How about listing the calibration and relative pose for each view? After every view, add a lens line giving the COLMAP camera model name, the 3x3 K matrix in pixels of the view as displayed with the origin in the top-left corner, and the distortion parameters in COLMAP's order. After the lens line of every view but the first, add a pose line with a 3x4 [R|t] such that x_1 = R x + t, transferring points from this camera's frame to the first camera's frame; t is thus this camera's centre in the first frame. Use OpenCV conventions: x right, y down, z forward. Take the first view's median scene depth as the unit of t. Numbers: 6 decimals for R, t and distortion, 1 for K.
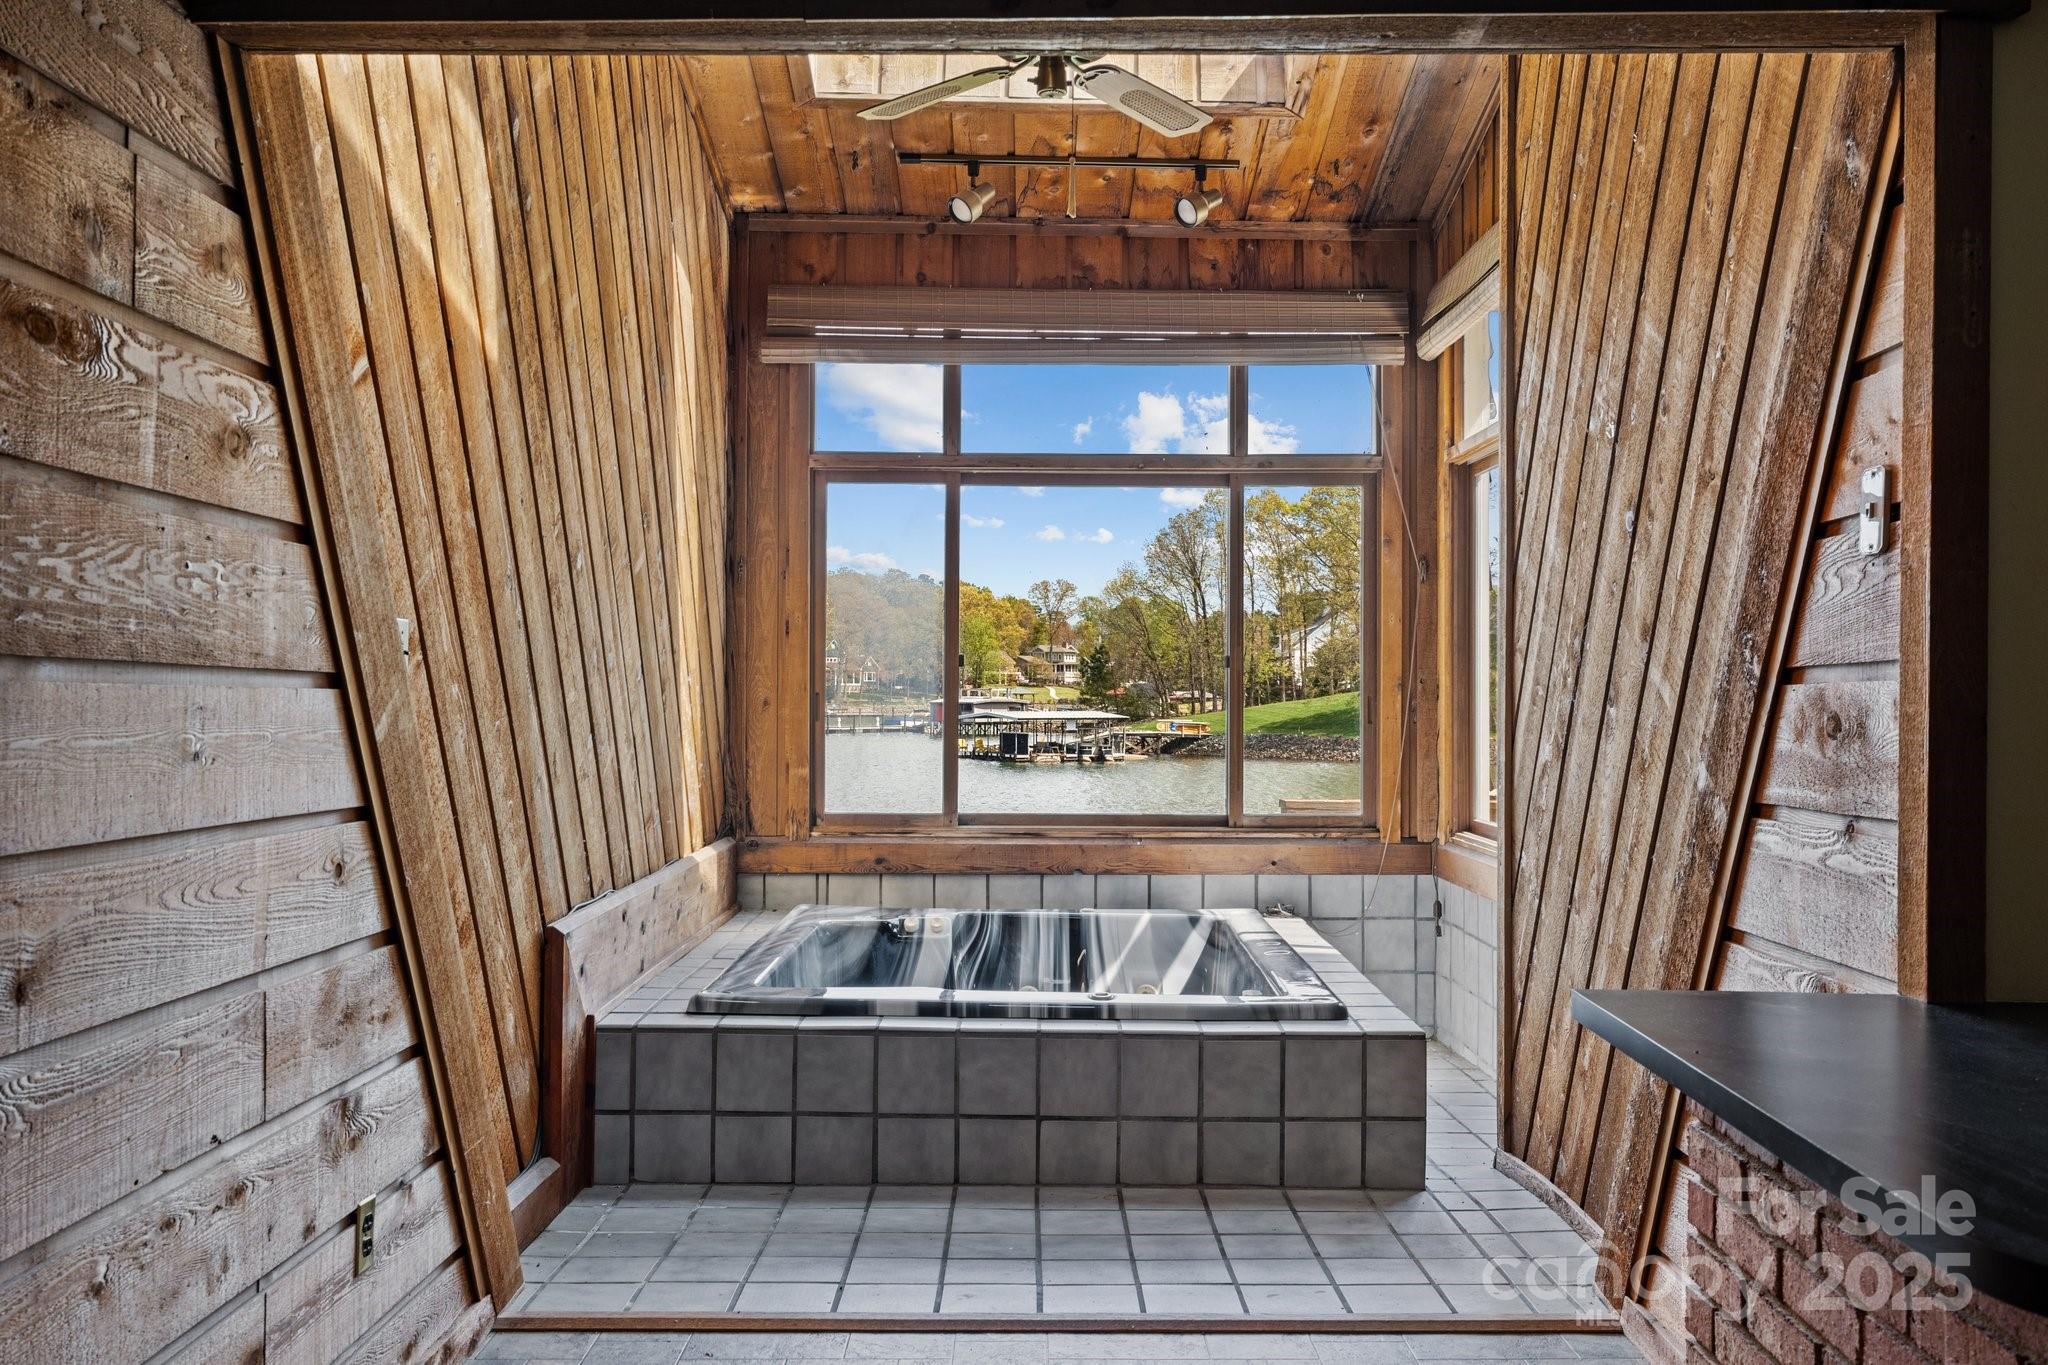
lens RADIAL K [[1870.8, 0, 1032.6], [0, 1870.8, 677.6], [0, 0, 1]] dist [-0.009479, 0.000000]
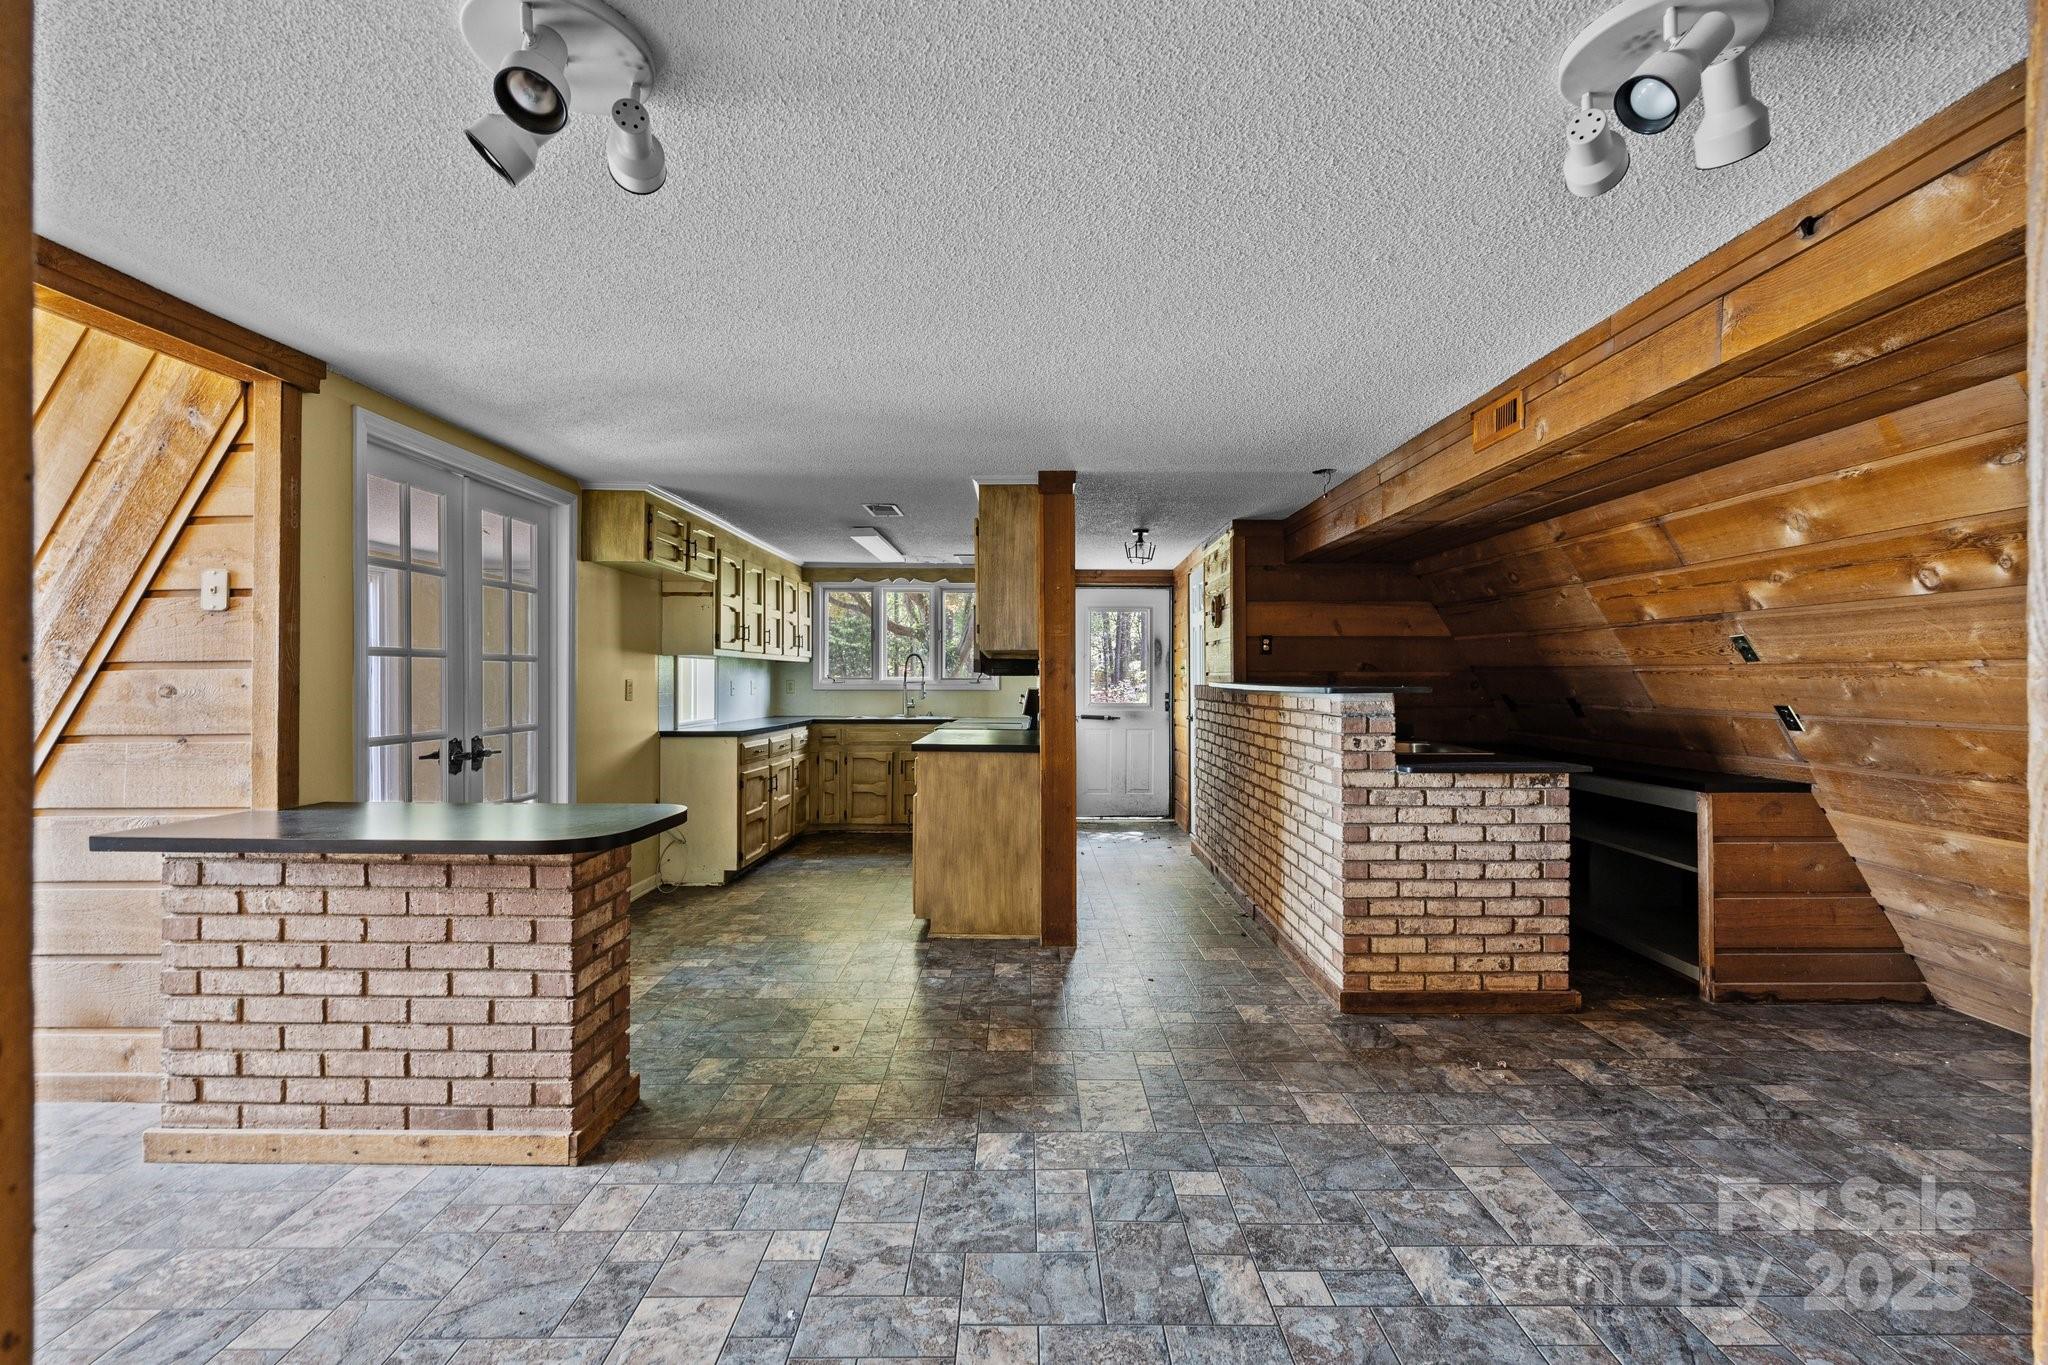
lens RADIAL K [[865.4, 0, 1027.7], [0, 865.4, 678.8], [0, 0, 1]] dist [0.011135, -0.002222]
pose [[-0.005906, -0.003019, 0.999978, -0.211912], [-0.010314, 0.999942, 0.002958, -0.000325], [-0.999929, -0.010296, -0.005936, 0.029851]]
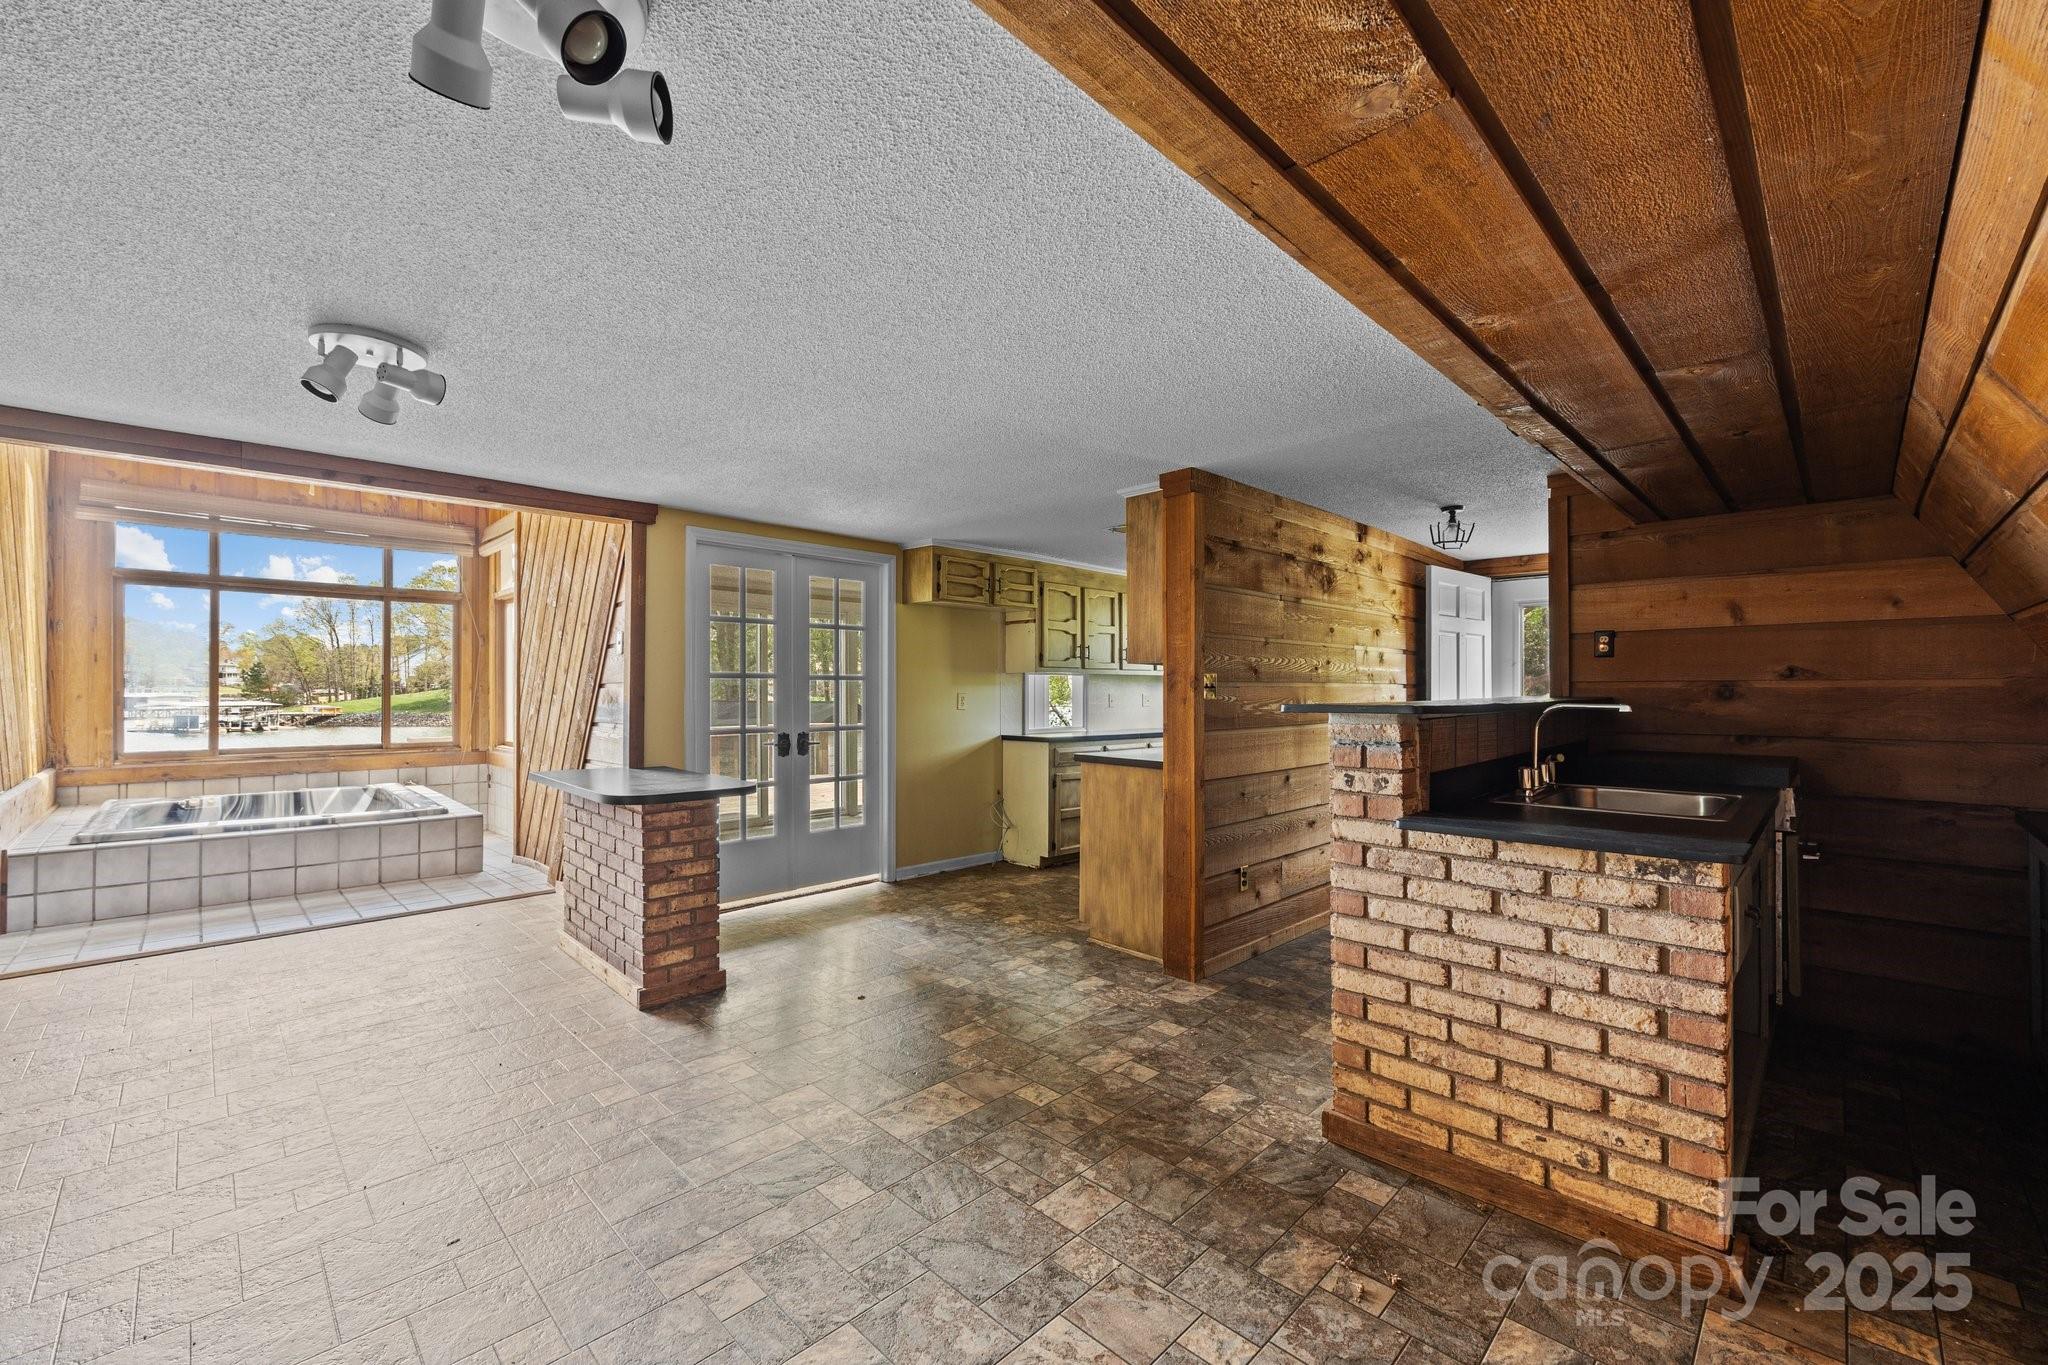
lens RADIAL K [[821.4, 0, 1029.7], [0, 821.4, 692.6], [0, 0, 1]] dist [-0.004421, -0.000259]
pose [[0.700638, -0.003378, 0.713509, -0.061051], [-0.004845, 0.999943, 0.009491, -0.003263], [-0.713500, -0.010107, 0.700582, -0.296471]]
